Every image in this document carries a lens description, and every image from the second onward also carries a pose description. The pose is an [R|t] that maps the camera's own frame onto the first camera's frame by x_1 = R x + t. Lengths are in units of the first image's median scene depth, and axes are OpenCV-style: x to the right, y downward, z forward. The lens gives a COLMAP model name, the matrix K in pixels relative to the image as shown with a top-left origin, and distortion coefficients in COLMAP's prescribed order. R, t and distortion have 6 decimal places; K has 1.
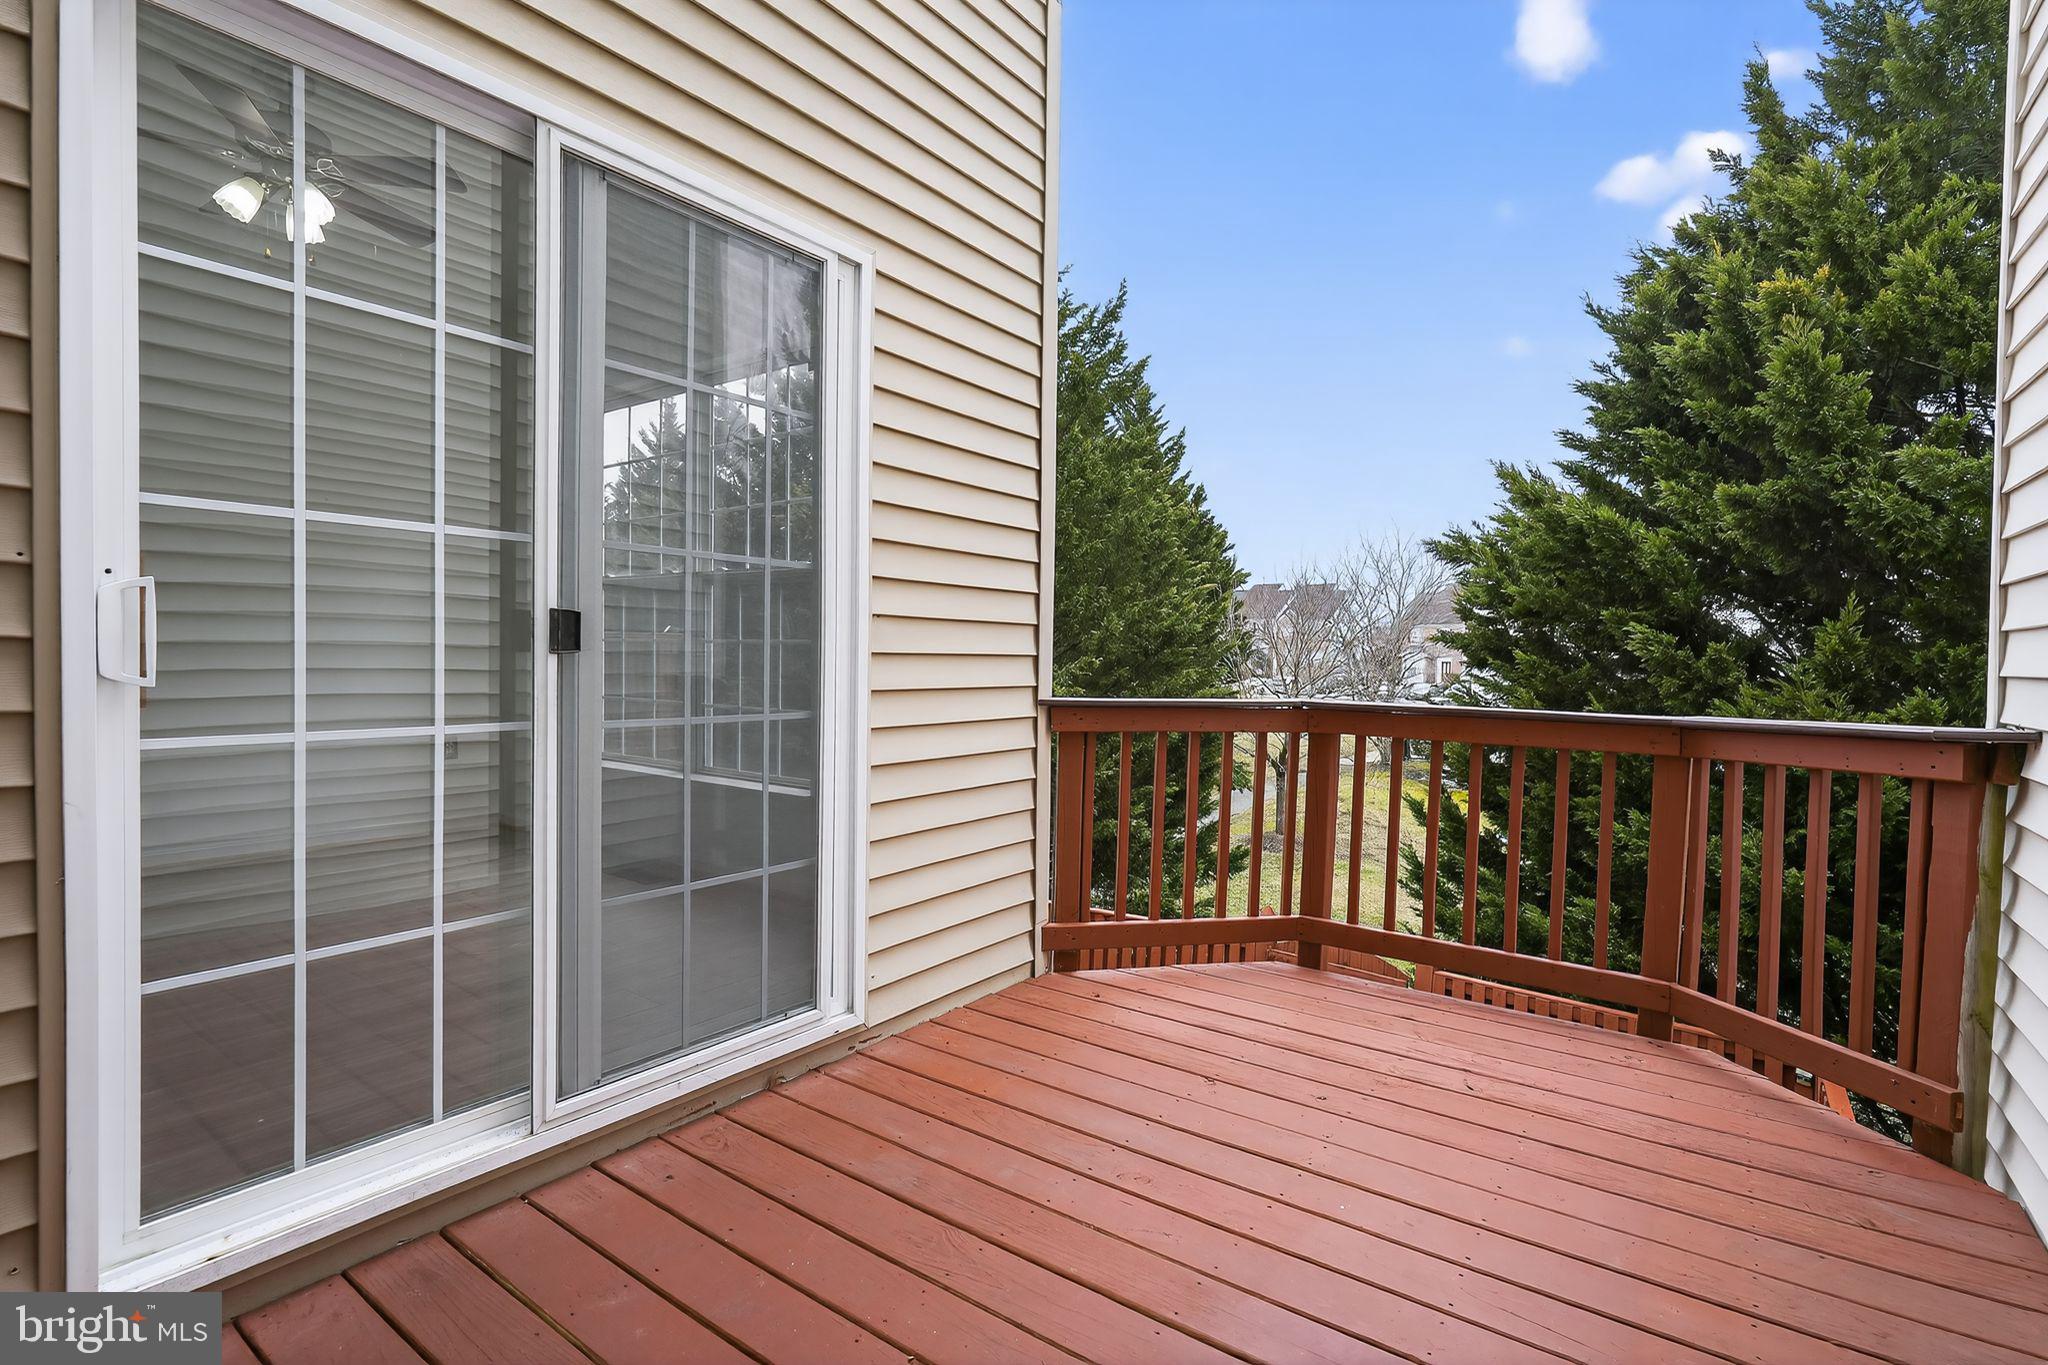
lens RADIAL K [[976.7, 0, 1023.2], [0, 976.7, 666.1], [0, 0, 1]] dist [0.000226, 0.000956]
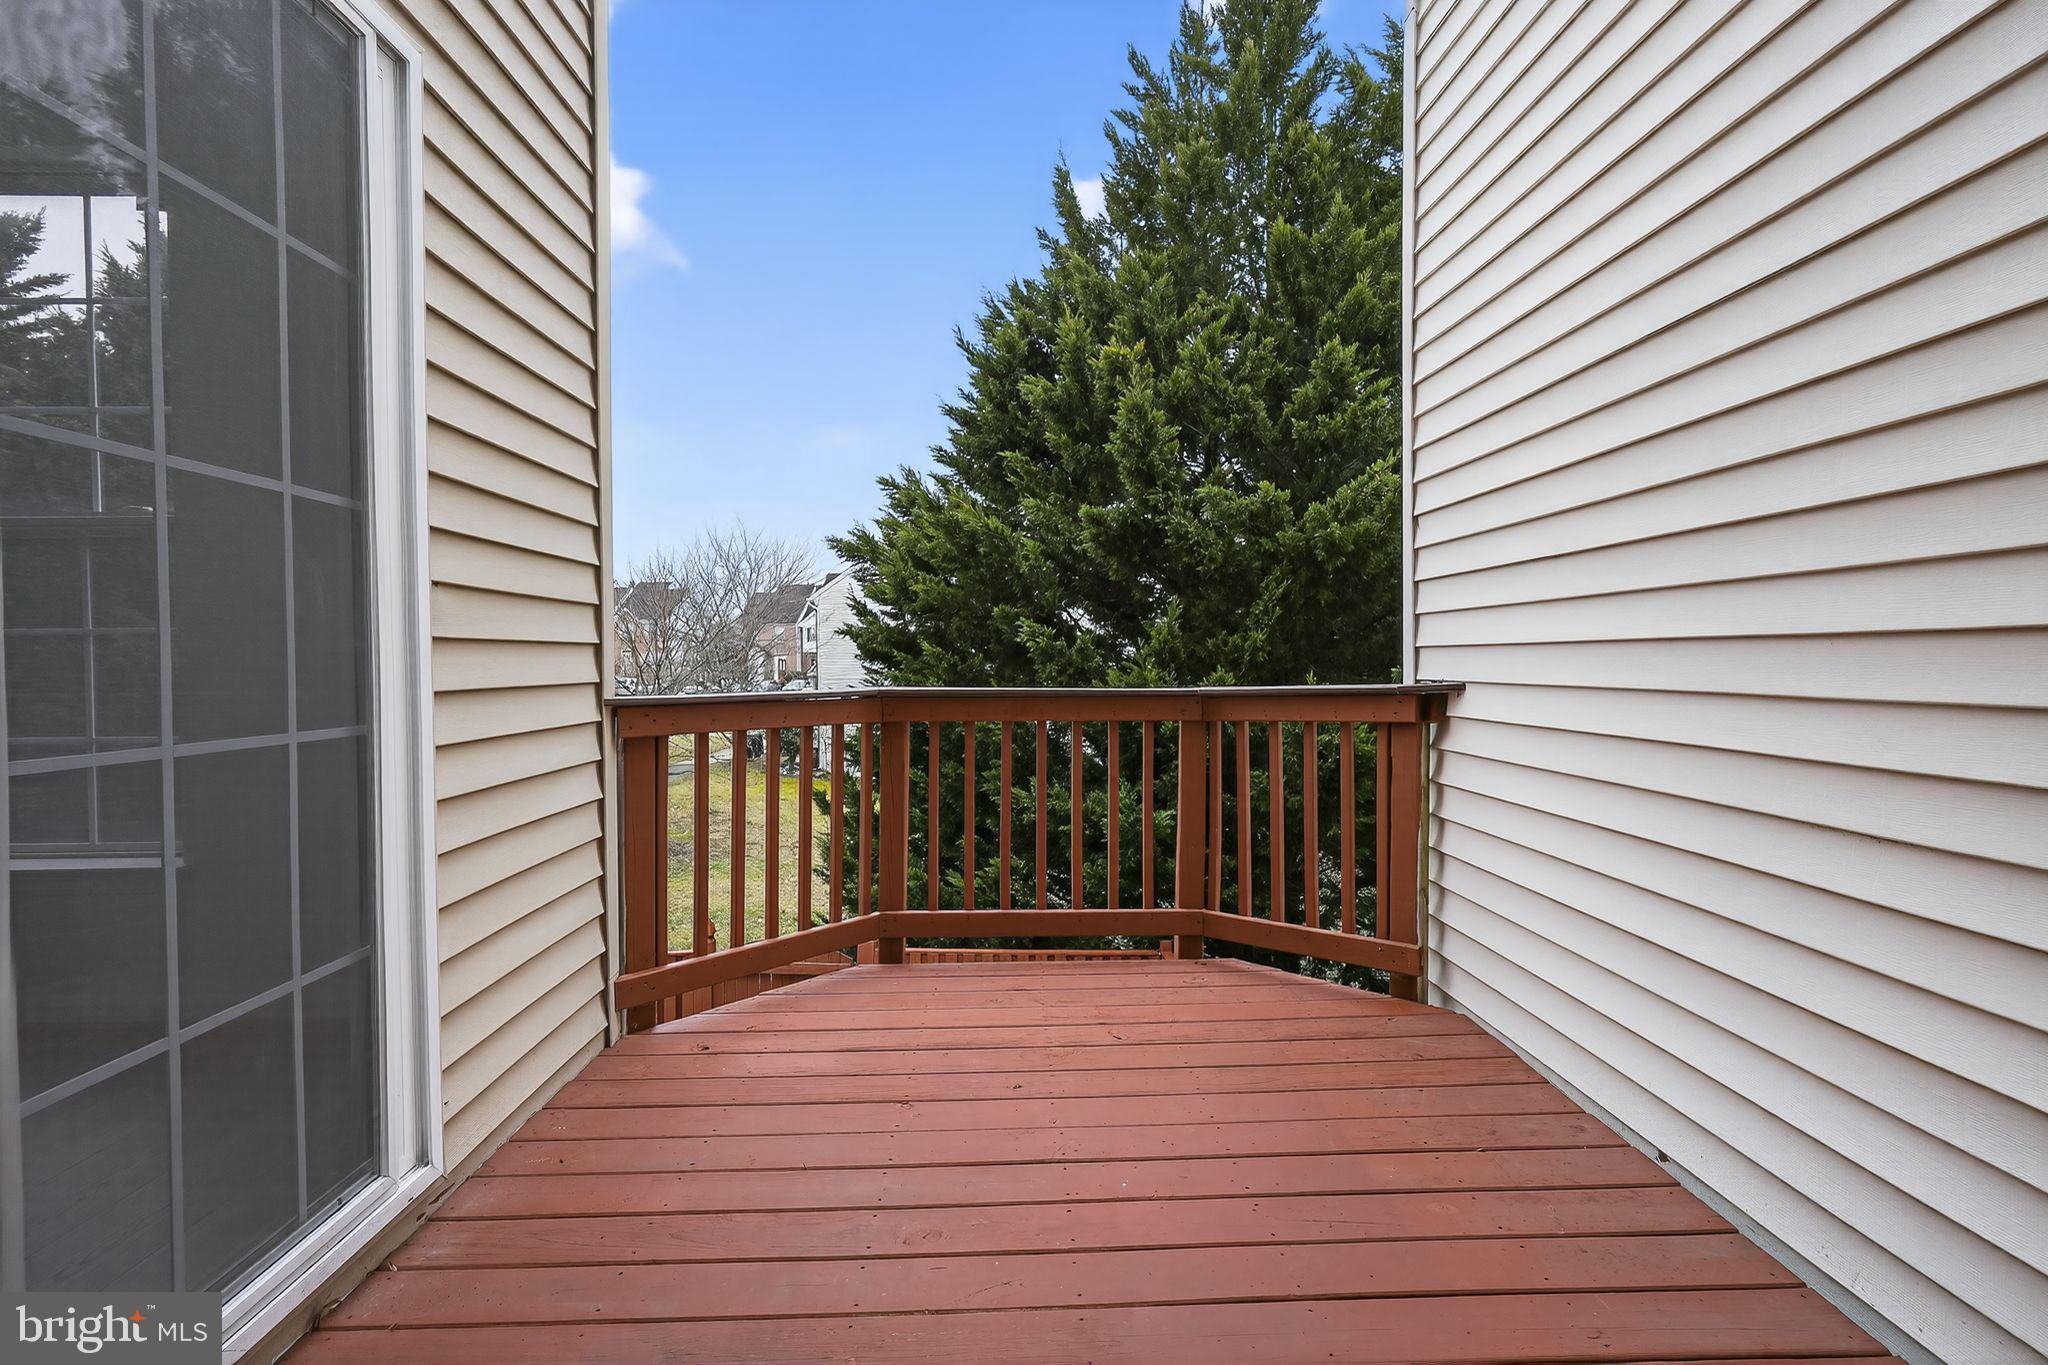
lens RADIAL K [[978.4, 0, 1026.9], [0, 978.4, 673.4], [0, 0, 1]] dist [-0.002275, 0.000081]
pose [[0.784745, -0.028565, 0.619160, -0.116331], [0.024064, 0.999588, 0.015617, 0.005047], [-0.619351, 0.002644, 0.785110, 0.091196]]
